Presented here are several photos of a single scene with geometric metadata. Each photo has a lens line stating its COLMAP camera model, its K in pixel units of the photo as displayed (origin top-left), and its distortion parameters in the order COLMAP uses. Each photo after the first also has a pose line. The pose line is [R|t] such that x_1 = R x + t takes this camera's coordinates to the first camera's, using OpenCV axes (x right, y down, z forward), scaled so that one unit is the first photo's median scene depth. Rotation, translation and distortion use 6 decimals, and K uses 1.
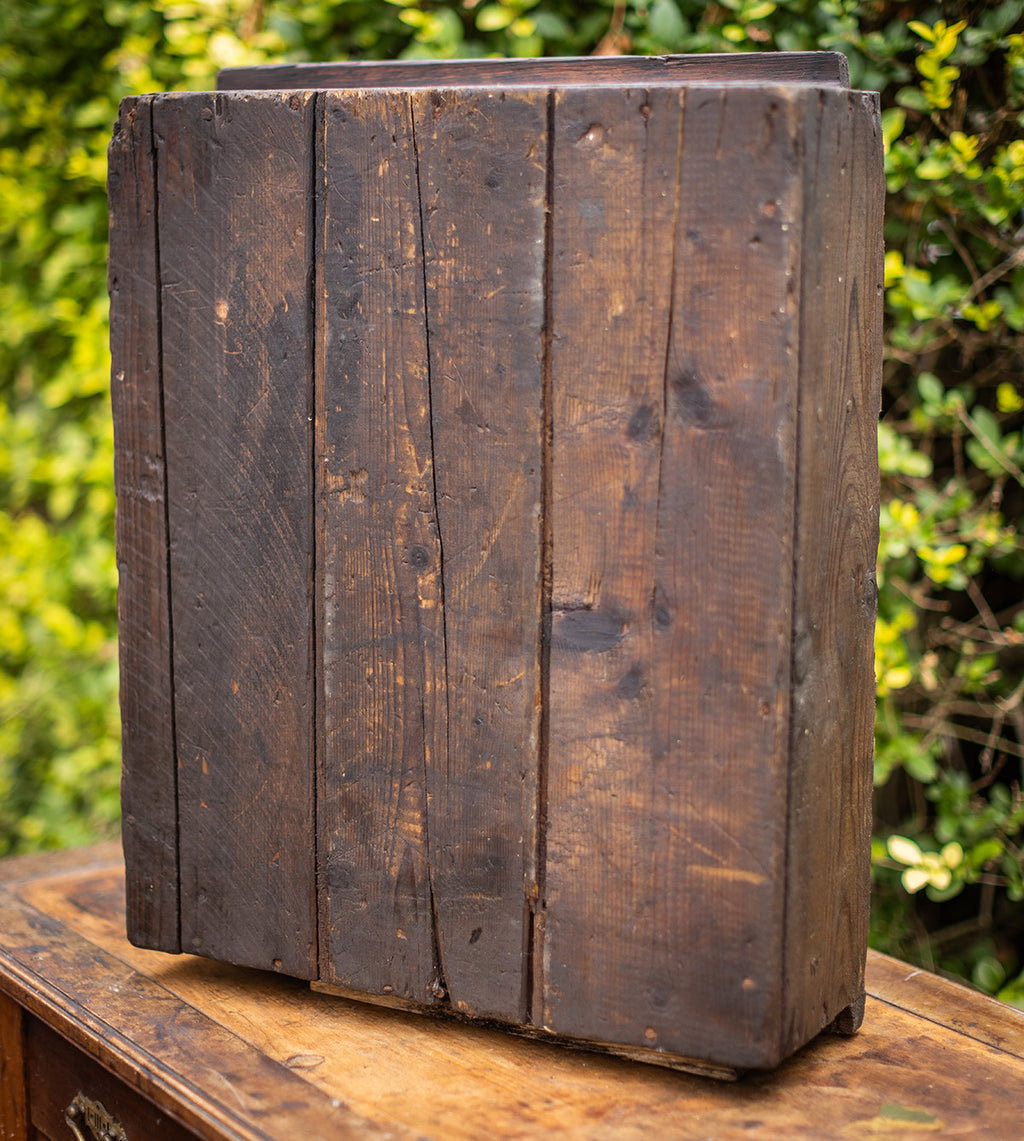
lens RADIAL K [[2357.7, 0, 512.0], [0, 2357.7, 570.5], [0, 0, 1]] dist [-0.015751, -0.045910]
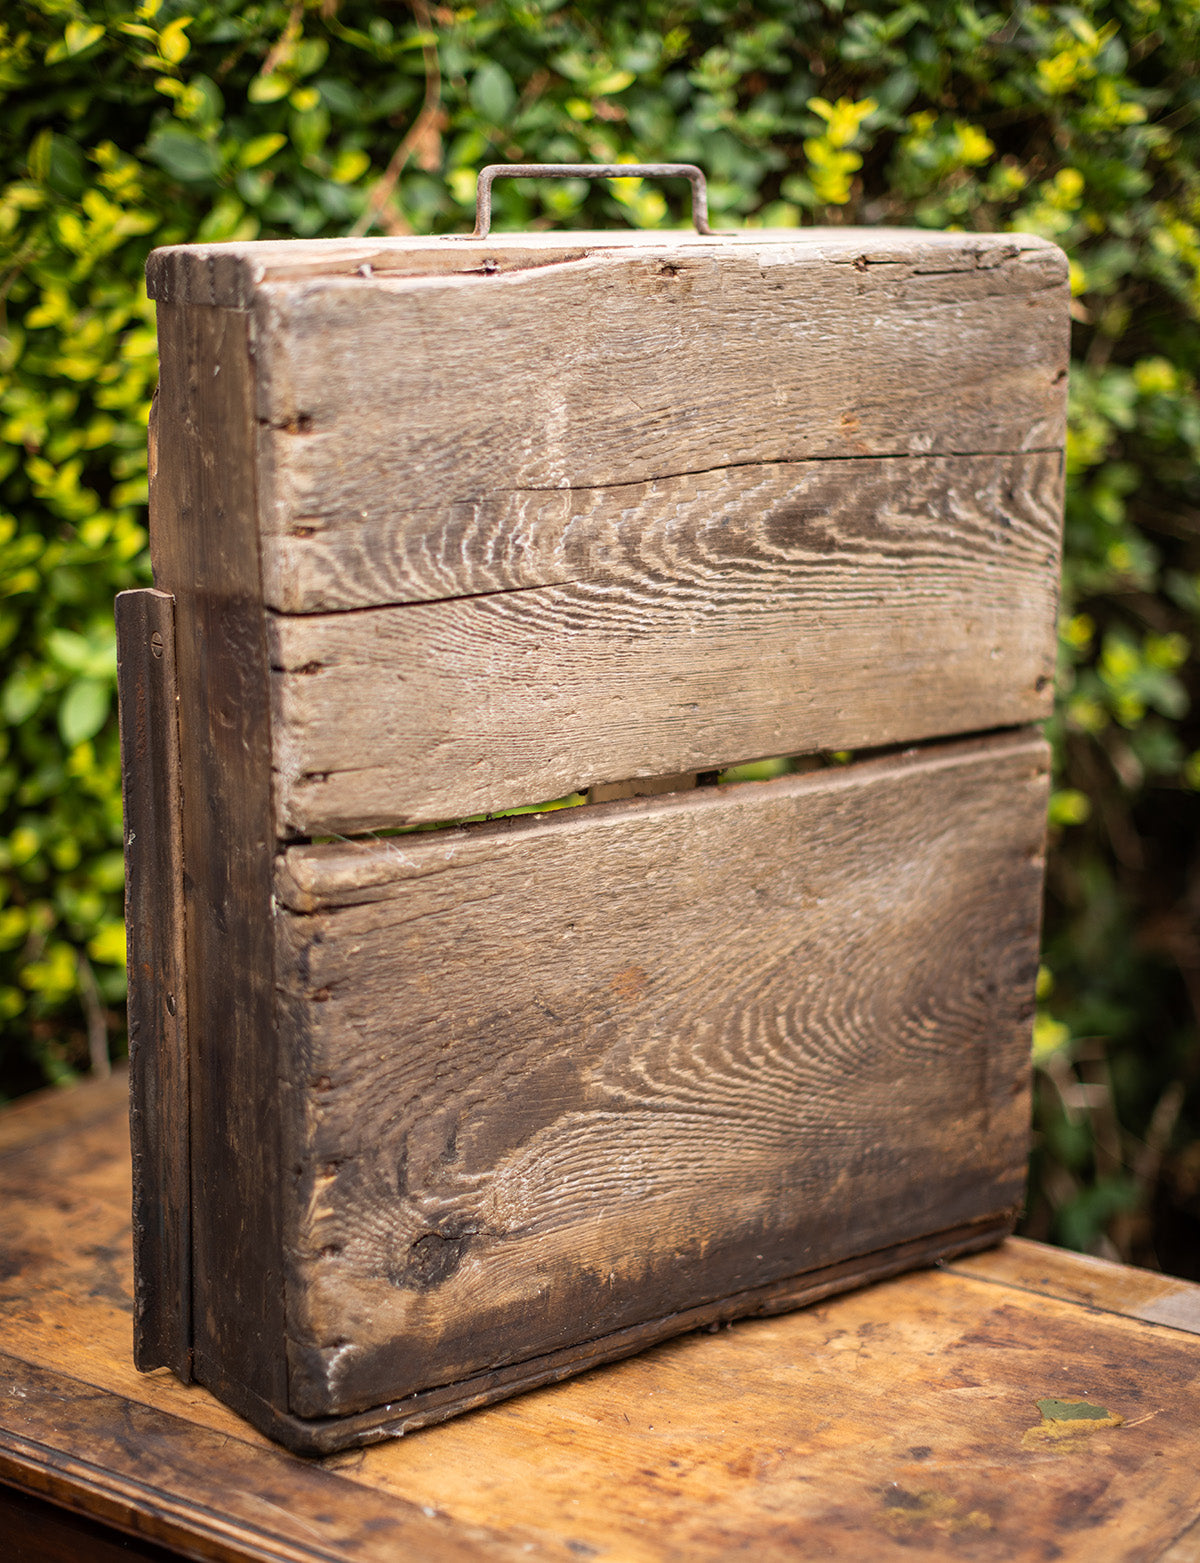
lens RADIAL K [[2671.1, 0, 599.8], [0, 2671.1, 812.2], [0, 0, 1]] dist [-0.037085, 0.208784]
pose [[0.938448, -0.088292, 0.333945, -0.275402], [0.065573, 0.994737, 0.078726, -0.069071], [-0.339139, -0.051982, 0.939299, 0.136479]]
